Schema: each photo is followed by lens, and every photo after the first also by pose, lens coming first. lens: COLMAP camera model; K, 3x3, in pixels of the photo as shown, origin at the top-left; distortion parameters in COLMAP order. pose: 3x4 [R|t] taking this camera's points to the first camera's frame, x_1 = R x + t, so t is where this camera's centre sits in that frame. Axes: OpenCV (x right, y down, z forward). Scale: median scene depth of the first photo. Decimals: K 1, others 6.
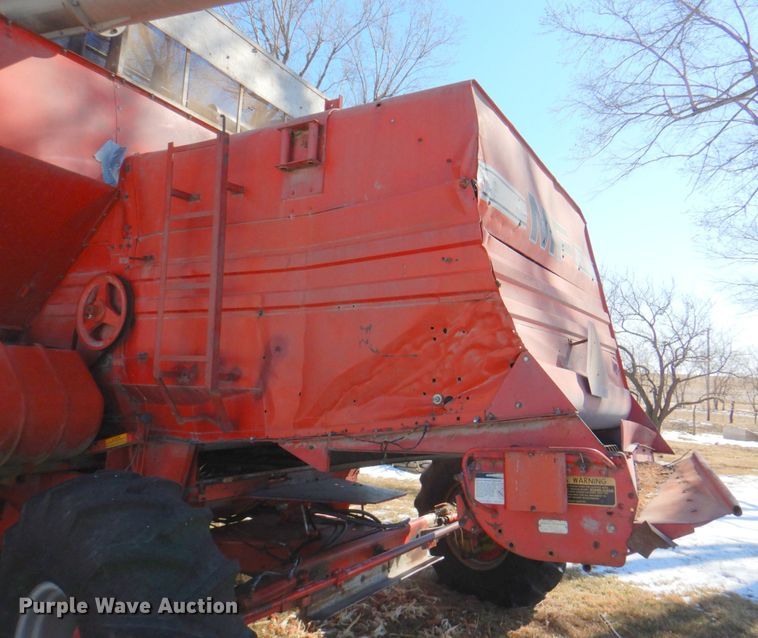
lens RADIAL K [[620.7, 0, 429.3], [0, 620.7, 317.3], [0, 0, 1]] dist [0.004314, -0.002991]
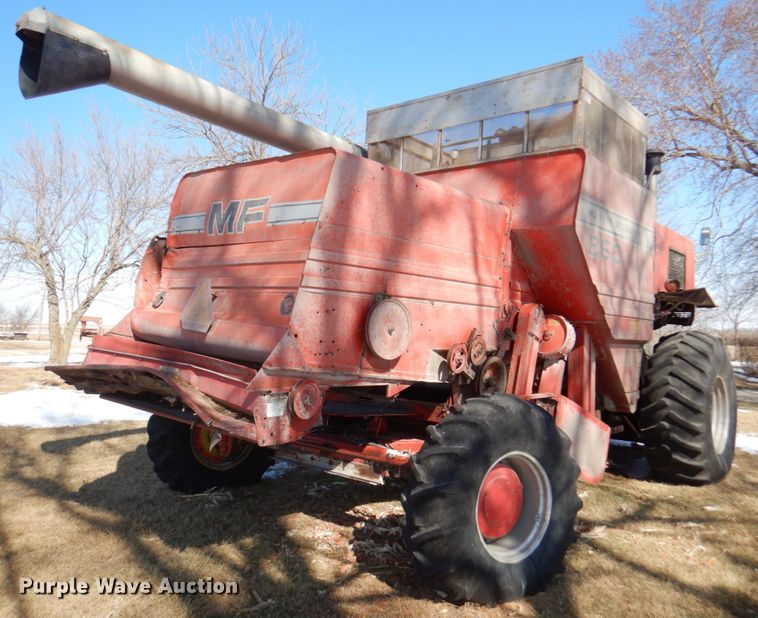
lens RADIAL K [[618.9, 0, 379.0], [0, 618.9, 309.0], [0, 0, 1]] dist [0.029488, -0.000569]
pose [[-0.243261, -0.092681, -0.965523, 1.513967], [0.052629, 0.992697, -0.108549, 0.247897], [0.968532, -0.077220, -0.236607, 1.703053]]
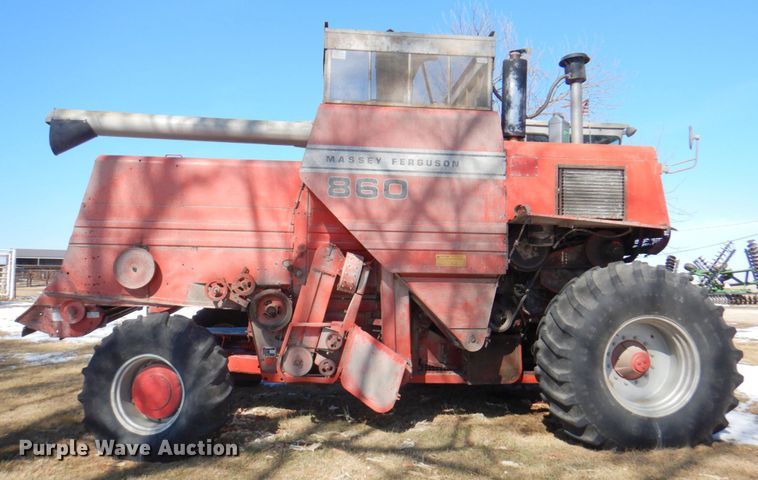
lens RADIAL K [[584.9, 0, 379.0], [0, 584.9, 240.0], [0, 0, 1]] dist [-0.001899, 0.004581]
pose [[-0.845329, -0.094517, -0.525818, 0.526853], [-0.001261, 0.984576, -0.174952, 0.386878], [0.534244, -0.147229, -0.832410, 3.418236]]
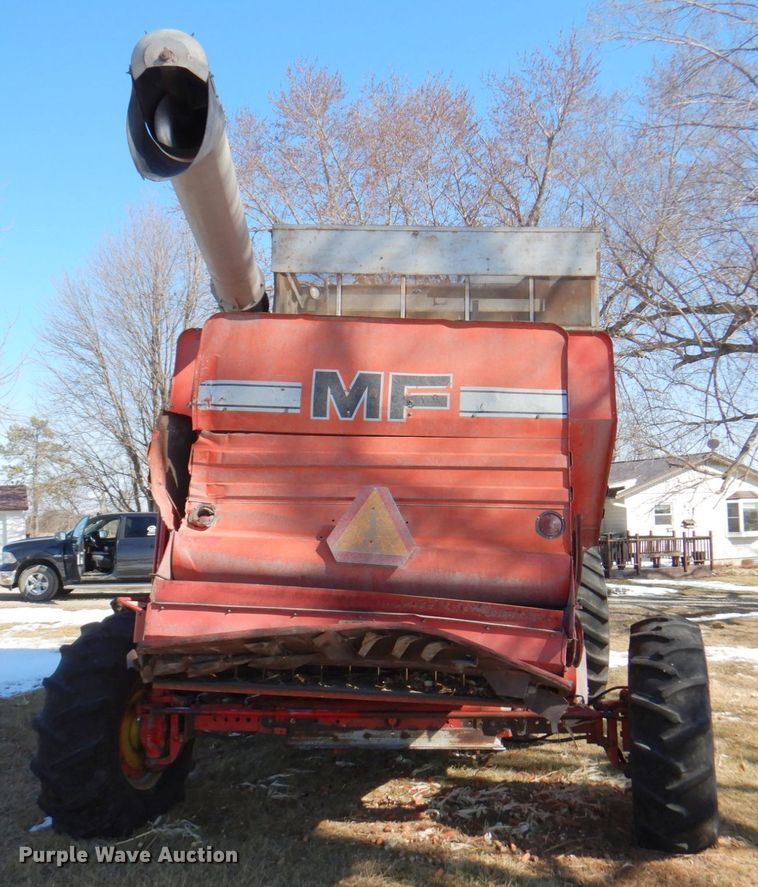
lens RADIAL K [[967.5, 0, 392.8], [0, 967.5, 471.7], [0, 0, 1]] dist [0.006845, -0.018508]
pose [[0.419939, -0.107652, -0.901145, 1.631778], [0.113237, 0.991396, -0.065665, 0.085598], [0.900460, -0.074468, 0.428516, 0.380144]]
